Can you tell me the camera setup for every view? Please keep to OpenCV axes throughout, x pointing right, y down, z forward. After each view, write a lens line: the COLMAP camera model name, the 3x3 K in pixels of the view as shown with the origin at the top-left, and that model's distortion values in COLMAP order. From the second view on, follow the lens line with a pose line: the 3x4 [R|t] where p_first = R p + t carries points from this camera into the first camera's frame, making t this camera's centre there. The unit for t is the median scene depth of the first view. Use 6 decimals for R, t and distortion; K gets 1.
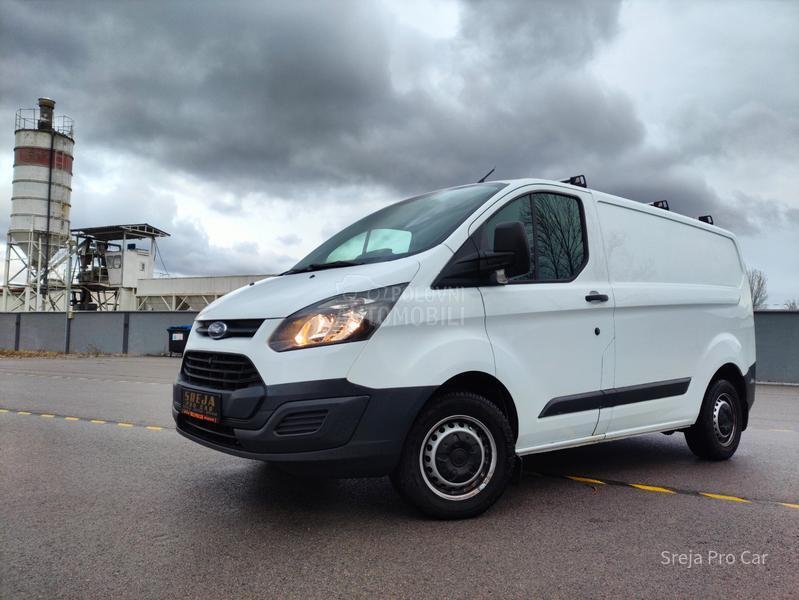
lens RADIAL K [[603.5, 0, 399.5], [0, 603.5, 300.0], [0, 0, 1]] dist [0.059500, -0.043223]
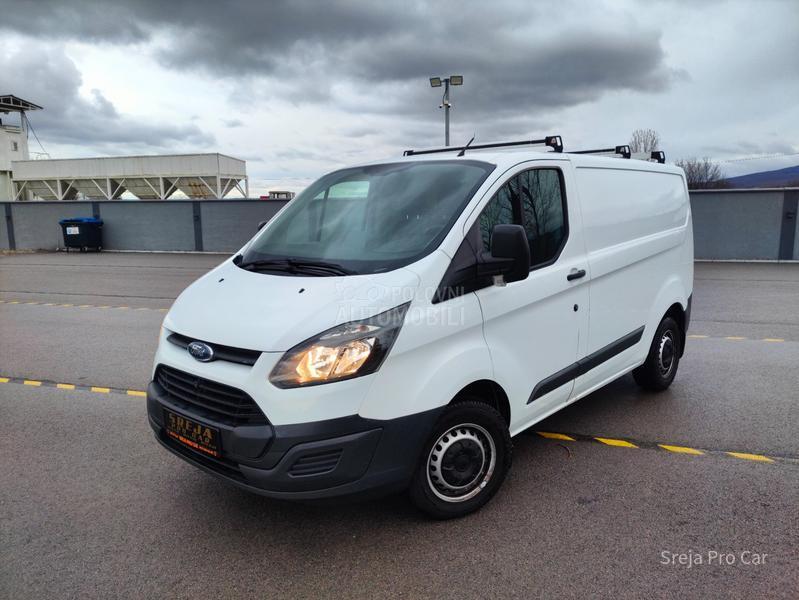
lens RADIAL K [[603.5, 0, 399.5], [0, 603.5, 300.0], [0, 0, 1]] dist [0.059500, -0.043223]
pose [[0.988049, -0.059424, 0.142227, -0.114354], [0.027219, 0.975464, 0.218470, -0.198101], [-0.151720, -0.211988, 0.965423, 0.069149]]
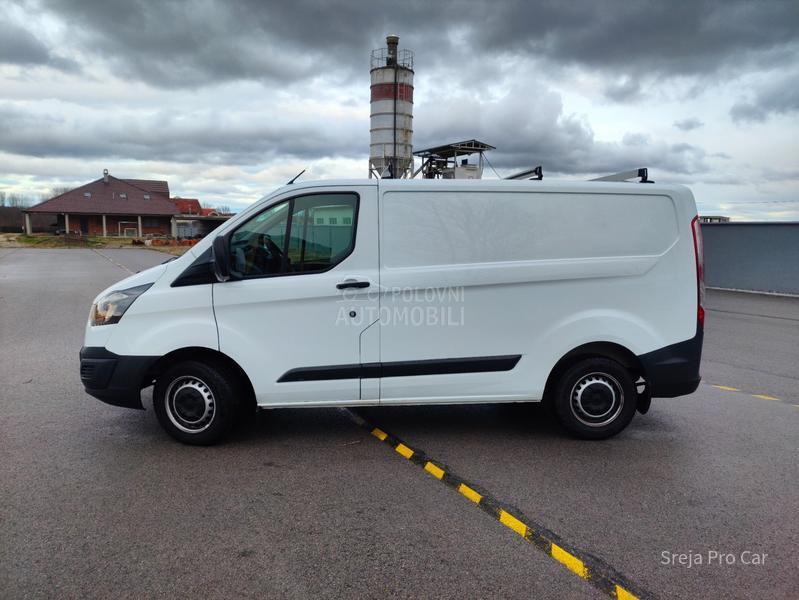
lens RADIAL K [[603.5, 0, 399.5], [0, 603.5, 300.0], [0, 0, 1]] dist [0.059500, -0.043223]
pose [[0.827255, 0.050293, -0.559571, 1.087444], [0.042042, 0.987651, 0.150921, -0.151851], [0.560251, -0.148376, 0.814925, 0.117455]]
